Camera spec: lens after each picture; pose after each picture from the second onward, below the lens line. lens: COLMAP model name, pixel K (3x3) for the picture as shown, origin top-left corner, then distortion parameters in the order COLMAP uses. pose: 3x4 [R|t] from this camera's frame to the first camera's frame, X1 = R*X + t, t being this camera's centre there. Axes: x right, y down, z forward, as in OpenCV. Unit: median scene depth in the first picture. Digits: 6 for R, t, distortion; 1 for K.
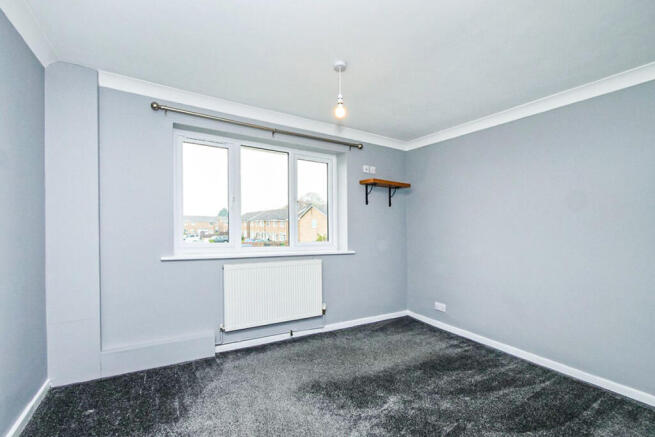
lens RADIAL K [[280.5, 0, 313.2], [0, 280.5, 228.0], [0, 0, 1]] dist [0.000198, -0.000018]
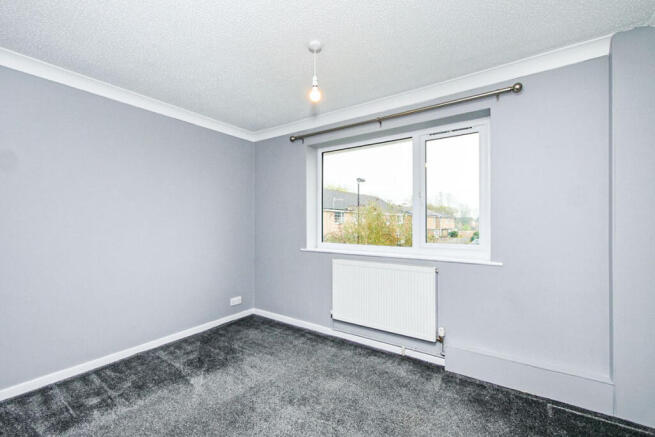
lens RADIAL K [[280.5, 0, 313.2], [0, 280.5, 228.0], [0, 0, 1]] dist [0.000198, -0.000018]
pose [[0.418917, 0.003645, -0.908017, 0.593608], [0.006371, 0.999956, 0.006953, -0.001799], [0.908002, -0.008698, 0.418875, 0.405470]]
